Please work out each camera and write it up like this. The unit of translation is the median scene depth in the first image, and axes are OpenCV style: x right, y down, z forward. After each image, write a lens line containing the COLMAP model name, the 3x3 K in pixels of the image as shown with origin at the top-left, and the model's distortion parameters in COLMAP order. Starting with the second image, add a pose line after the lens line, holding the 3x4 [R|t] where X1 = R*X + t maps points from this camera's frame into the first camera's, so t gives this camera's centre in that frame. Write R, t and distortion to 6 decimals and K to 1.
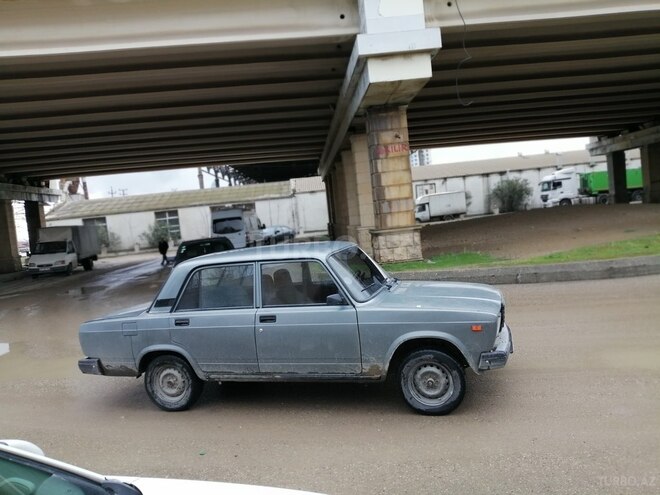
lens RADIAL K [[512.6, 0, 311.0], [0, 512.6, 263.2], [0, 0, 1]] dist [0.019839, -0.030040]
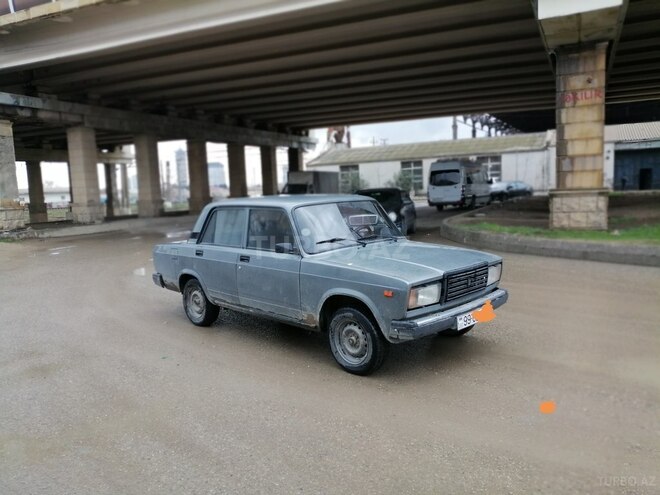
lens RADIAL K [[512.6, 0, 321.6], [0, 512.6, 248.1], [0, 0, 1]] dist [0.019839, -0.030040]
pose [[0.870118, 0.118680, -0.478341, 0.218998], [-0.087062, 0.992323, 0.087834, -0.009798], [0.485093, -0.034781, 0.873771, 0.037703]]
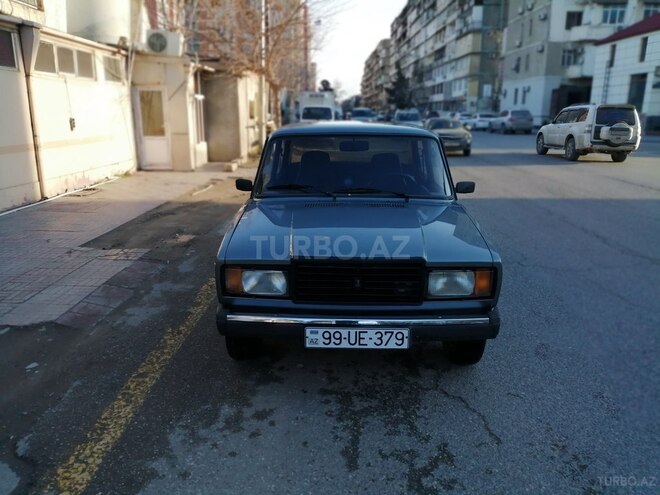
lens RADIAL K [[512.6, 0, 328.4], [0, 512.6, 246.4], [0, 0, 1]] dist [0.019839, -0.030040]
pose [[0.261902, 0.339203, -0.903520, 0.324112], [-0.119774, 0.940385, 0.318325, -0.044716], [0.957633, 0.024848, 0.286916, 0.308231]]
